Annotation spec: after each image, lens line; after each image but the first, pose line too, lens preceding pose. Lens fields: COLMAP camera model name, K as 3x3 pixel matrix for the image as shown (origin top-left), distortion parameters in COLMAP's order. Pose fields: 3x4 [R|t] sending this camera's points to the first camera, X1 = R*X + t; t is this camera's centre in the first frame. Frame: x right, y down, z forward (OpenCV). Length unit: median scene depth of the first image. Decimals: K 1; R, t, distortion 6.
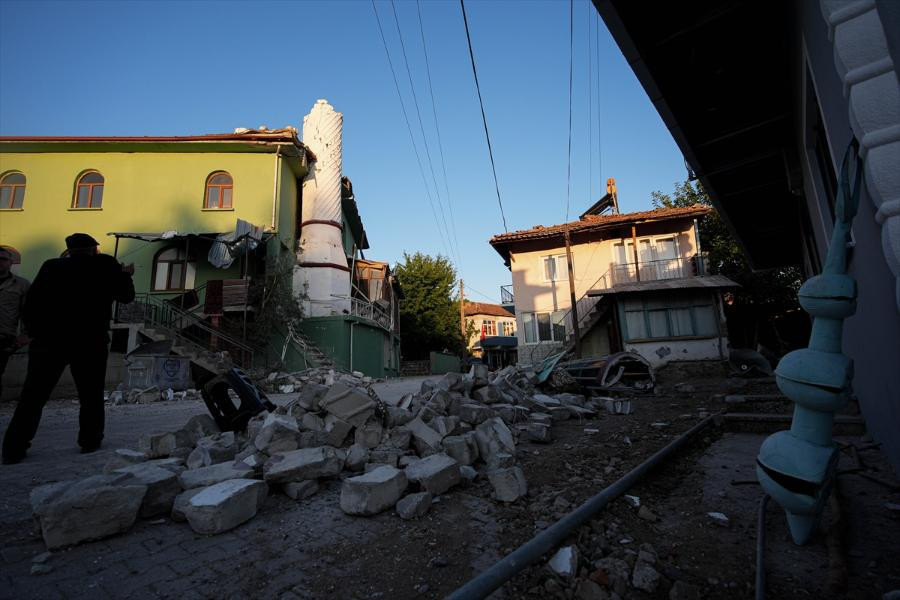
lens RADIAL K [[405.0, 0, 449.5], [0, 405.0, 297.5], [0, 0, 1]] dist [0.002520, -0.000210]
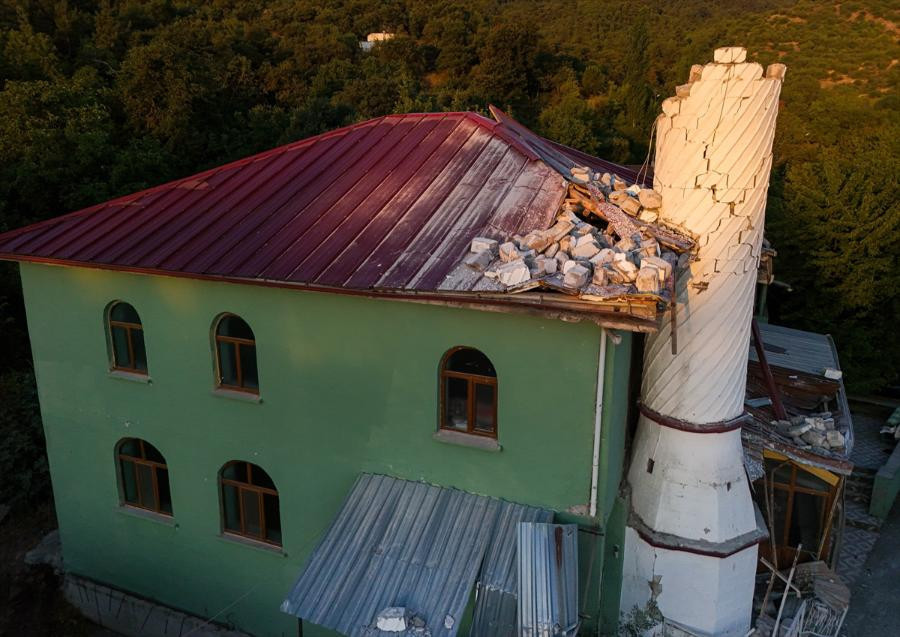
lens RADIAL K [[658.3, 0, 451.9], [0, 658.3, 299.7], [0, 0, 1]] dist [0.074387, -0.062512]
pose [[0.891841, 0.148807, -0.427173, -0.315175], [0.051225, 0.905045, 0.422221, -0.666366], [0.449440, -0.398436, 0.799533, 0.500468]]
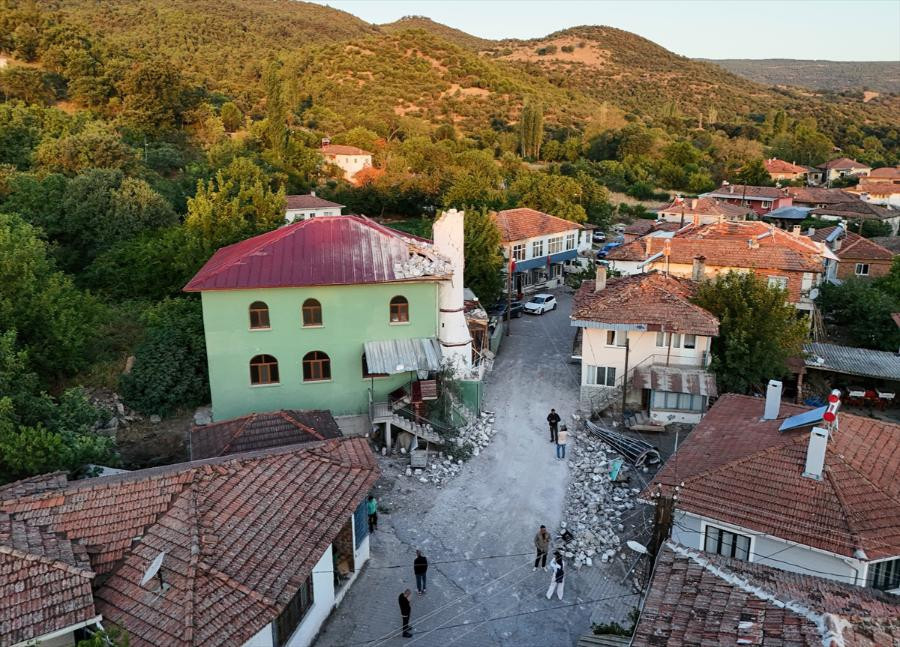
lens RADIAL K [[663.1, 0, 446.4], [0, 663.1, 317.8], [0, 0, 1]] dist [0.060777, -0.048751]
pose [[0.994269, 0.008022, 0.106608, -0.675338], [-0.053860, 0.898978, 0.434670, -1.315152], [-0.092352, -0.437921, 0.894258, -1.173761]]
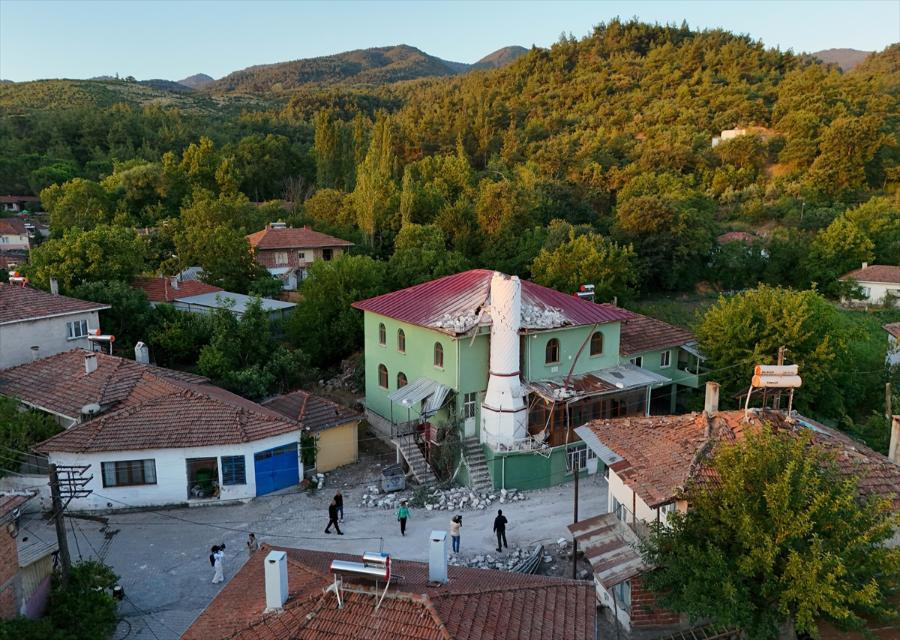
lens RADIAL K [[680.3, 0, 468.7], [0, 680.3, 321.7], [0, 0, 1]] dist [0.085164, -0.075795]
pose [[0.506249, 0.197605, -0.839443, 1.794122], [0.141387, 0.941205, 0.306828, -1.240033], [0.850718, -0.274018, 0.448545, -0.072785]]
